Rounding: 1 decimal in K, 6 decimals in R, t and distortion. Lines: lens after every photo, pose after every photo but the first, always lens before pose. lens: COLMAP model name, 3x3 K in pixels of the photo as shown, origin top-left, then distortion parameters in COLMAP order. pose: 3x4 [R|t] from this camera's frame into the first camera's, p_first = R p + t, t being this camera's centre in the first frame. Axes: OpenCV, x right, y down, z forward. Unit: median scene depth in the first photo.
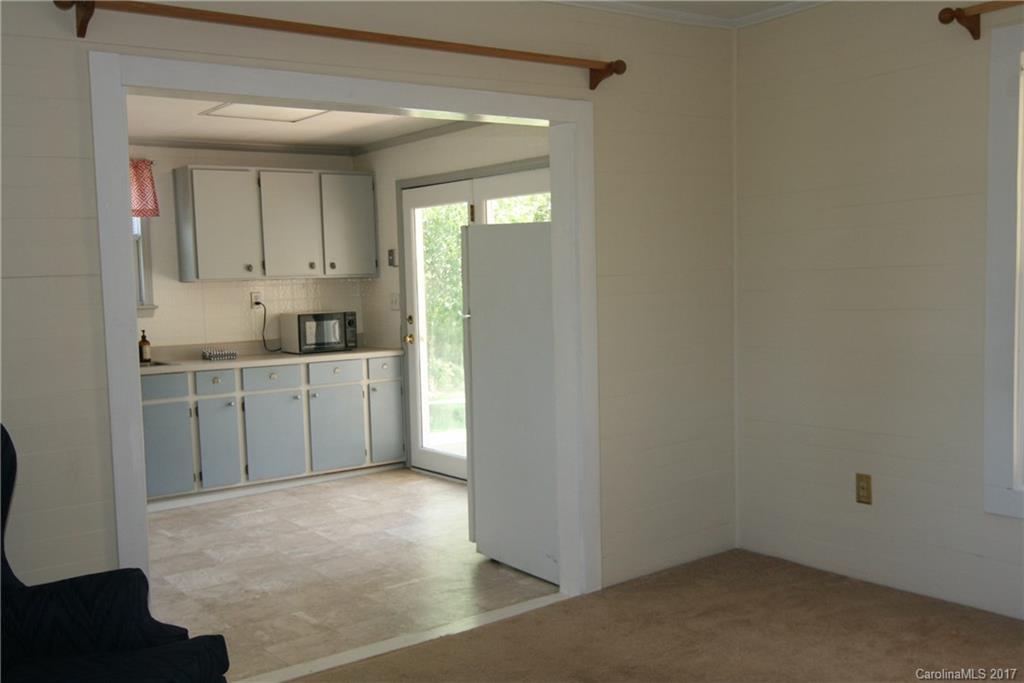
lens RADIAL K [[1020.9, 0, 515.3], [0, 1020.9, 344.6], [0, 0, 1]] dist [-0.002228, 0.000000]
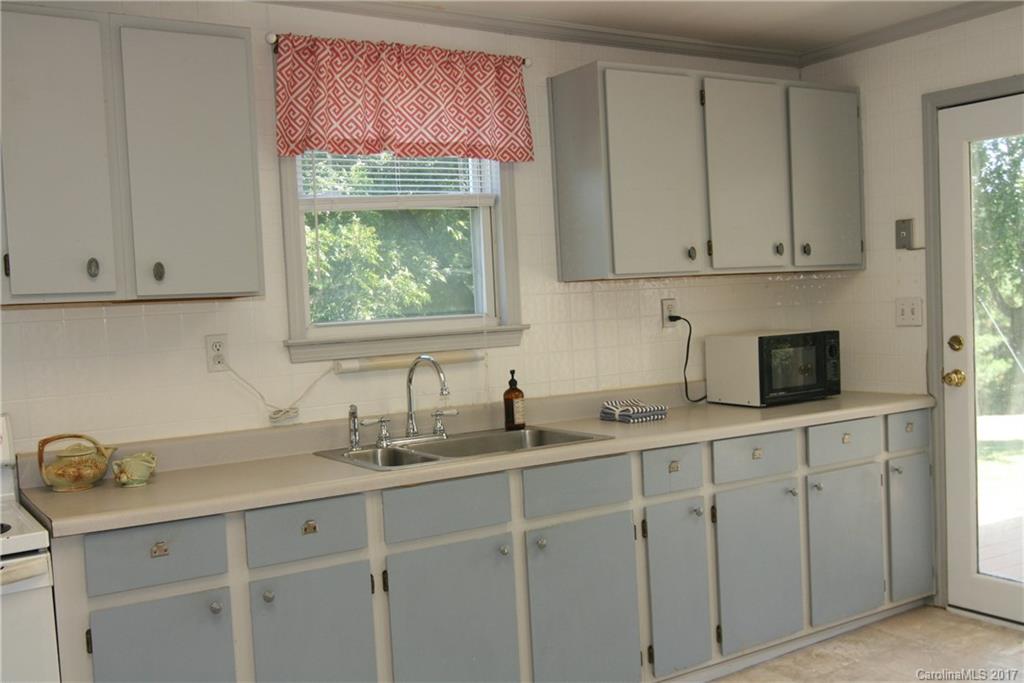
lens RADIAL K [[1020.9, 0, 511.1], [0, 1020.9, 343.1], [0, 0, 1]] dist [-0.002228, 0.000000]
pose [[0.997042, -0.015158, -0.075347, -0.314160], [0.013582, 0.999679, -0.021380, -0.016390], [0.075647, 0.020294, 0.996928, 0.446307]]
